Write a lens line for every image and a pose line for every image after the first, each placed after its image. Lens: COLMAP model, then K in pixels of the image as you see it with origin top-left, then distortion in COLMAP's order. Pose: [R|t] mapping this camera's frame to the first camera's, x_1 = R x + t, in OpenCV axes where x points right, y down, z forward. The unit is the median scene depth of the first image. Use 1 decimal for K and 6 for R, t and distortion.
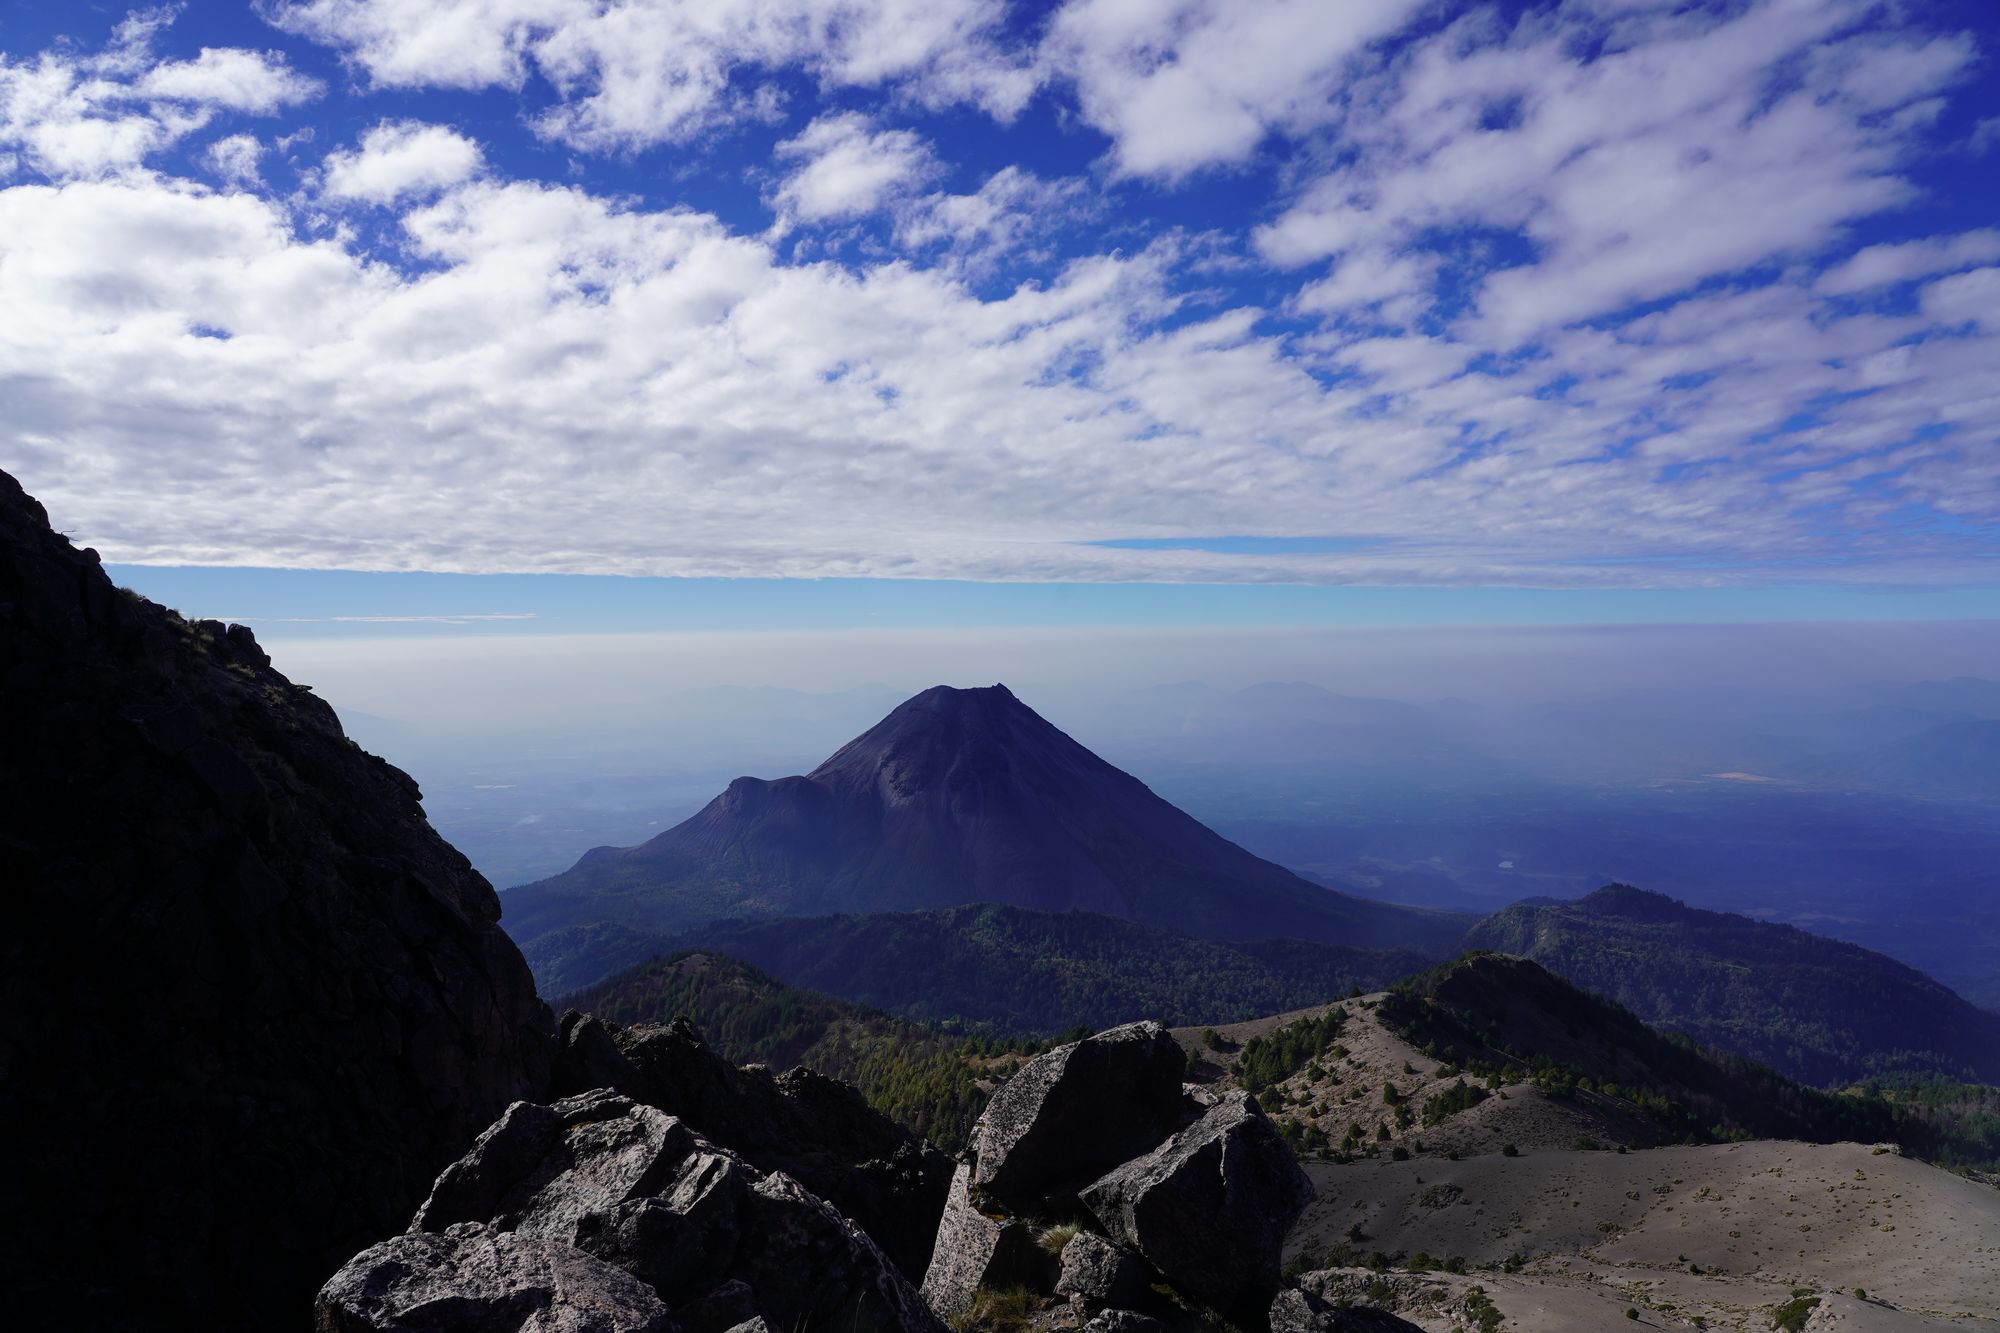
lens RADIAL K [[1343.3, 0, 1003.5], [0, 1343.3, 666.8], [0, 0, 1]] dist [-0.023214, 0.014475]
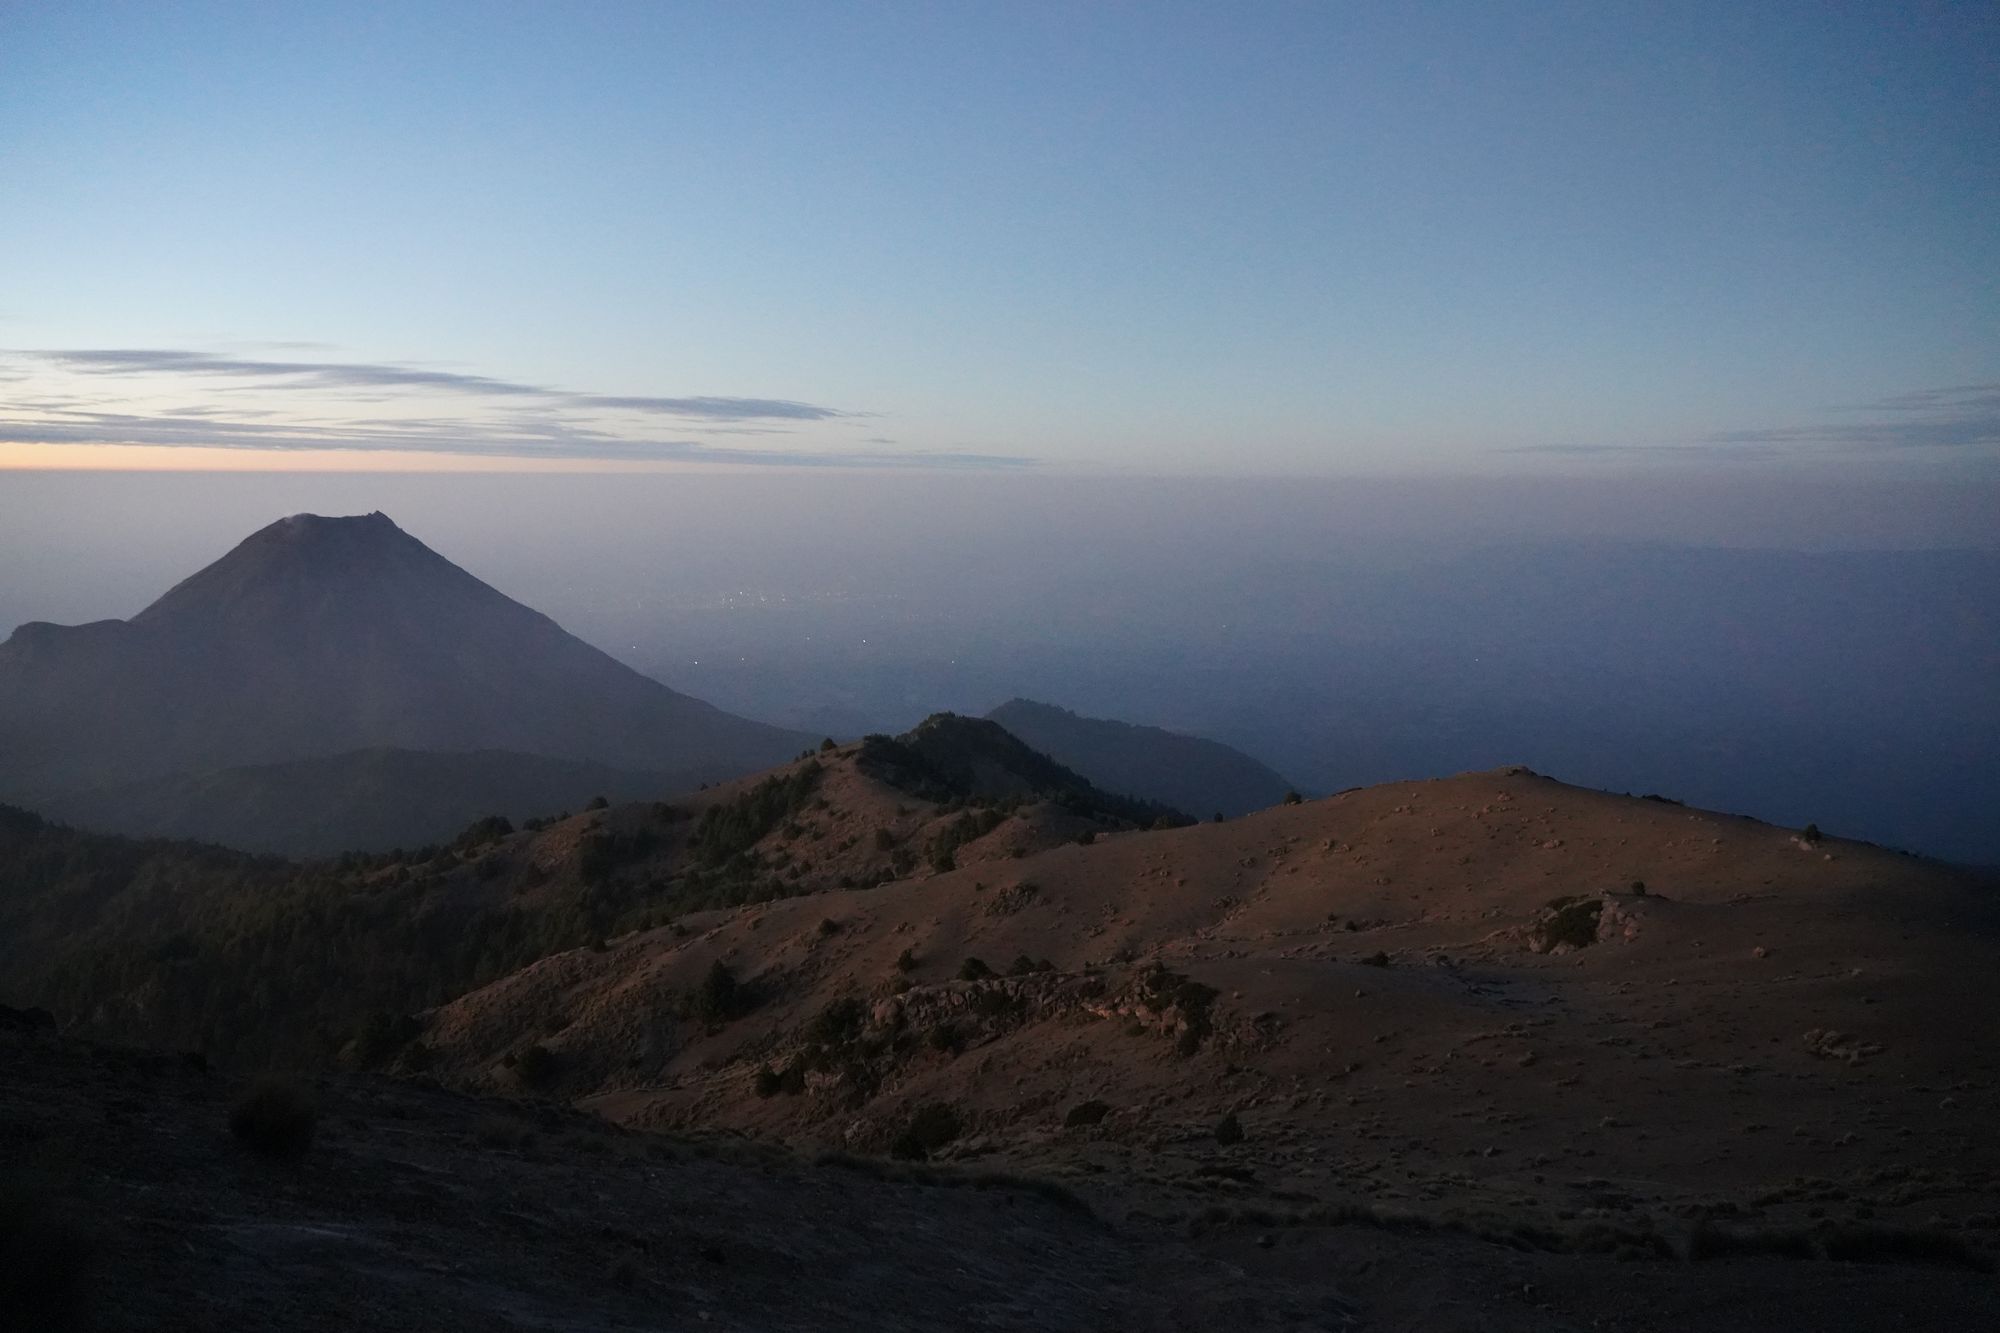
lens RADIAL K [[1343.3, 0, 1000.0], [0, 1343.3, 665.4], [0, 0, 1]] dist [-0.023214, 0.014475]
pose [[0.909313, -0.038896, 0.414291, 0.007525], [-0.006787, 0.994103, 0.108229, 0.108865], [-0.416057, -0.101225, 0.903687, 0.197638]]
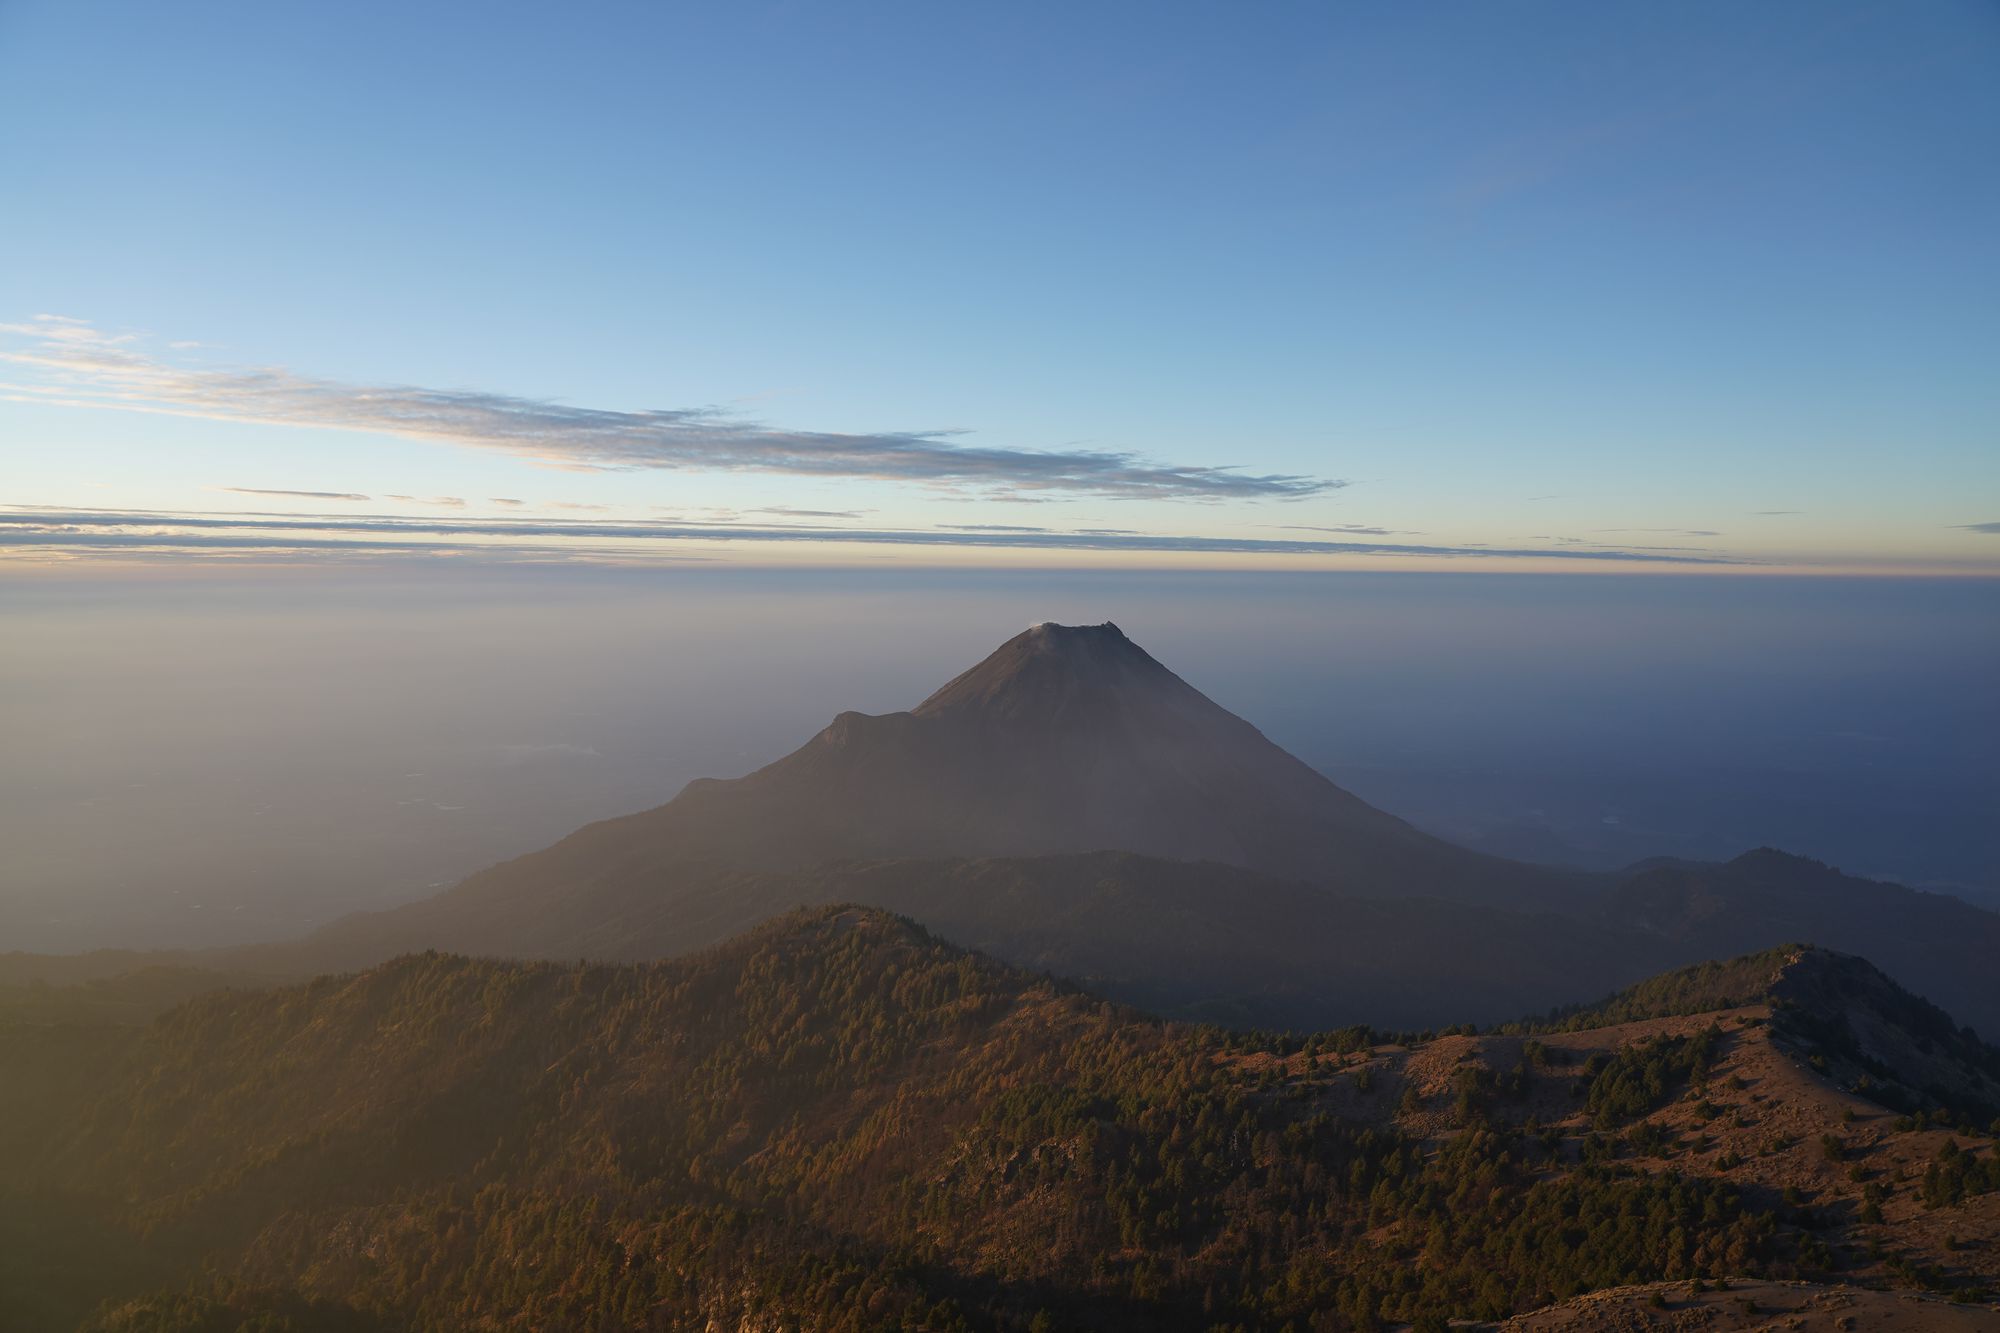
lens RADIAL K [[1343.3, 0, 1002.0], [0, 1343.3, 669.7], [0, 0, 1]] dist [-0.023214, 0.014475]
pose [[0.997967, 0.022948, -0.059466, -0.147244], [-0.020047, 0.998601, 0.048936, 0.009811], [0.060506, -0.047645, 0.997030, 0.190233]]
